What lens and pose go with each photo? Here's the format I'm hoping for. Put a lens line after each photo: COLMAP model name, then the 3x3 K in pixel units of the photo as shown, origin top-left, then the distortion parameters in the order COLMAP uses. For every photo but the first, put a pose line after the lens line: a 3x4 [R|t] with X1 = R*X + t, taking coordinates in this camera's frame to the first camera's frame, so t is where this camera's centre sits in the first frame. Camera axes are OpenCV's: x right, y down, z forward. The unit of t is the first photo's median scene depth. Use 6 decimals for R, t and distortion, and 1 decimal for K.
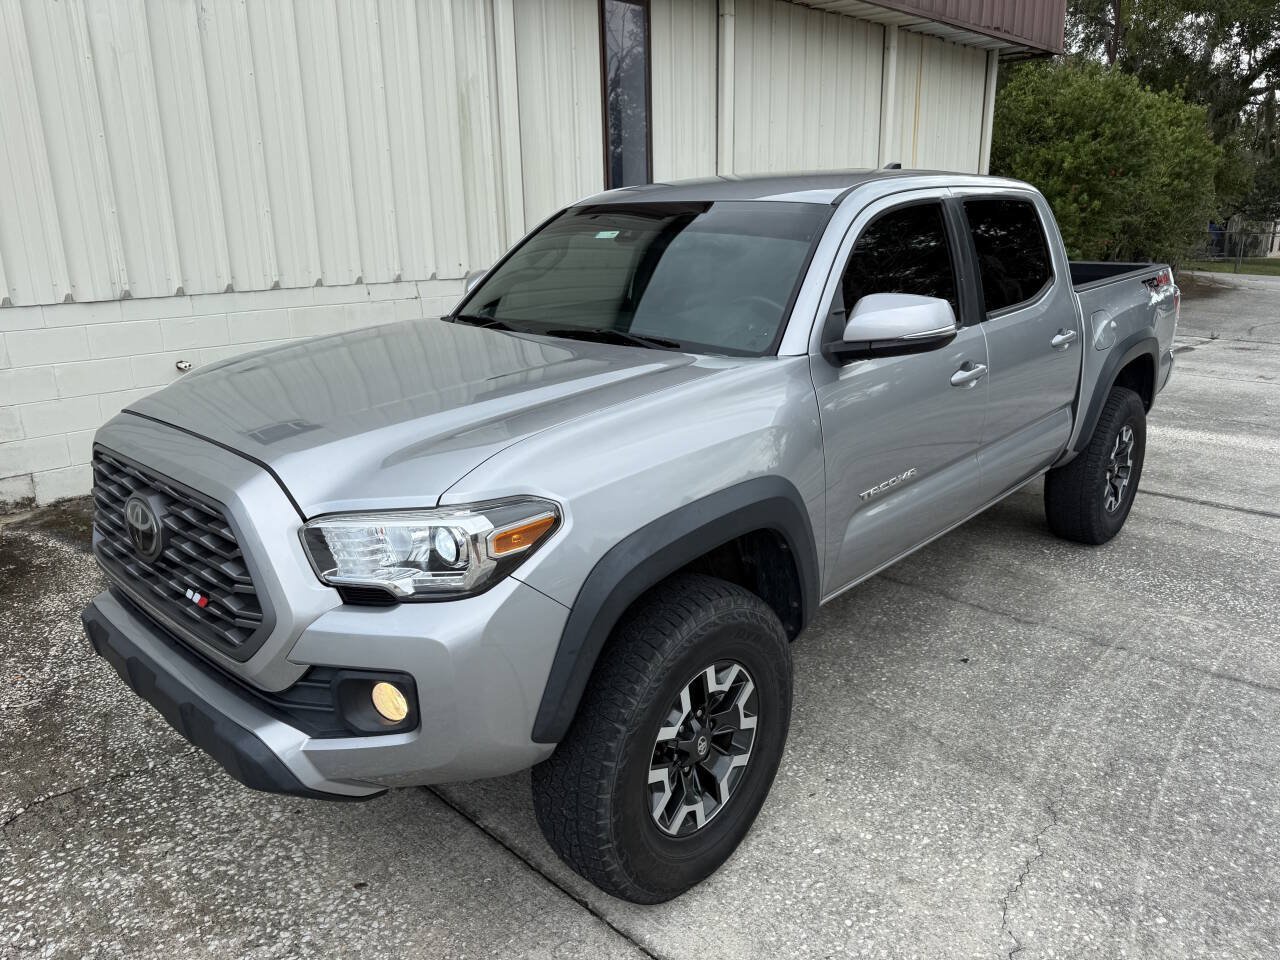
lens RADIAL K [[913.9, 0, 633.0], [0, 913.9, 477.0], [0, 0, 1]] dist [0.023880, -0.027466]
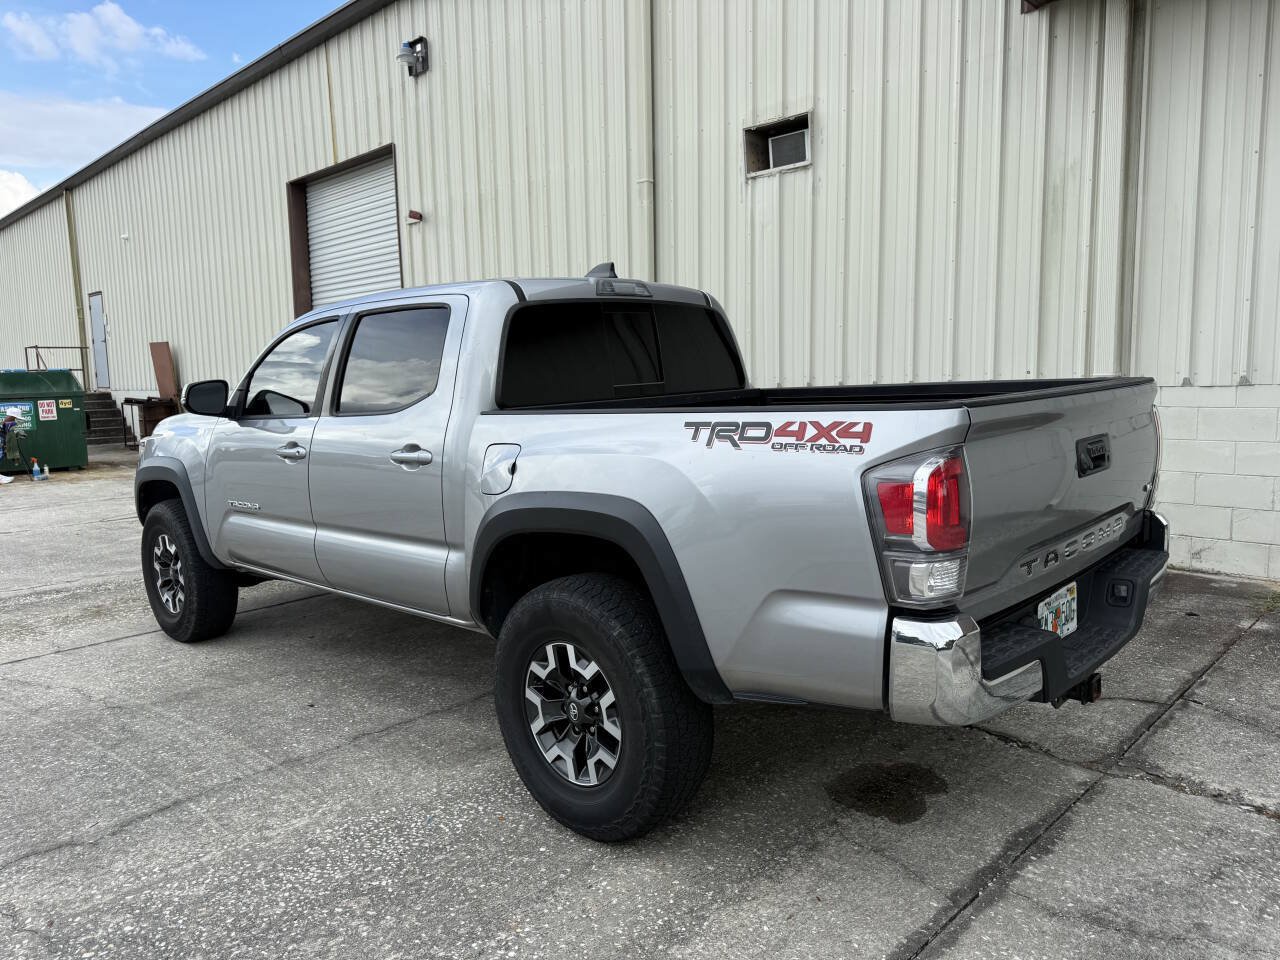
lens RADIAL K [[913.9, 0, 637.4], [0, 913.9, 474.6], [0, 0, 1]] dist [0.023880, -0.027466]
pose [[-0.015379, 0.134772, -0.990757, 1.055661], [-0.244869, 0.960194, 0.134416, -0.241853], [0.969434, 0.244673, 0.018235, 0.945362]]
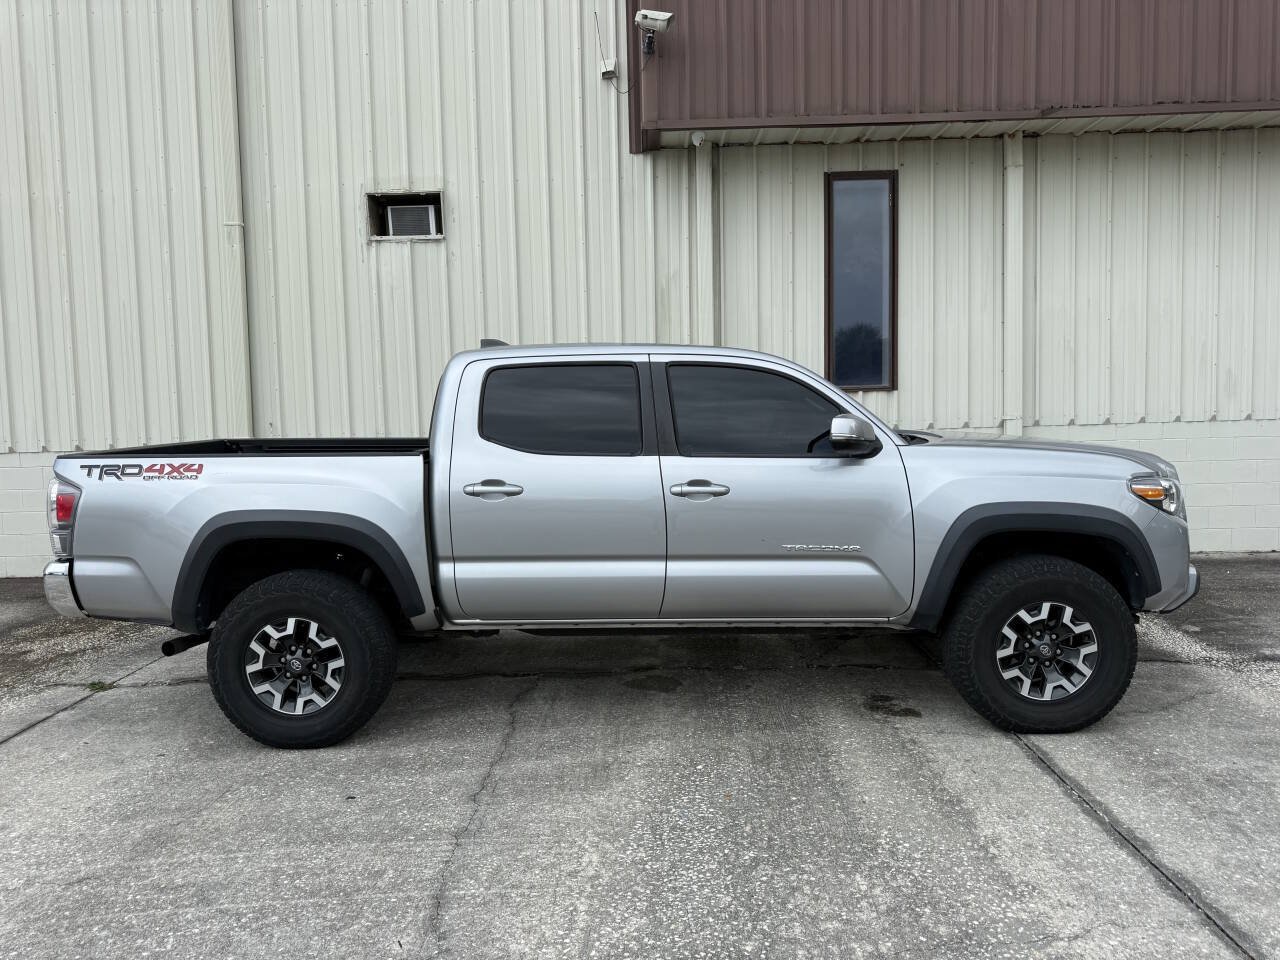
lens RADIAL K [[908.9, 0, 637.9], [0, 908.9, 479.0], [0, 0, 1]] dist [0.035124, -0.041719]
pose [[0.682895, 0.056336, -0.728341, 0.943203], [-0.185984, 0.977576, -0.098765, -0.076808], [0.706445, 0.202906, 0.678060, 0.335405]]
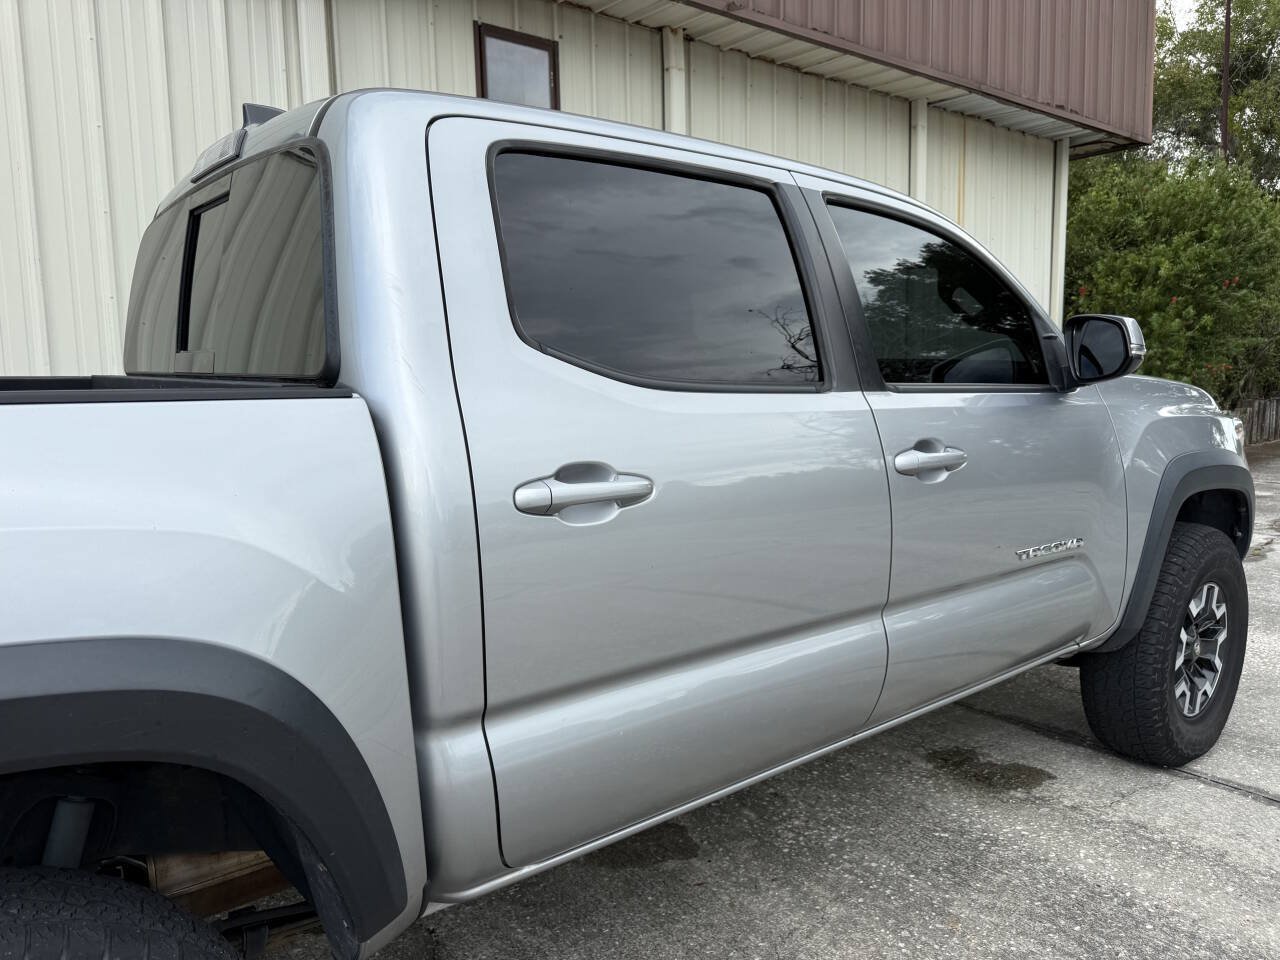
lens RADIAL K [[913.9, 0, 643.7], [0, 913.9, 480.2], [0, 0, 1]] dist [0.023880, -0.027466]
pose [[0.994204, 0.012047, -0.106835, 0.293417], [-0.027853, 0.988638, -0.147716, -0.085956], [0.103842, 0.149835, 0.983243, 0.523059]]
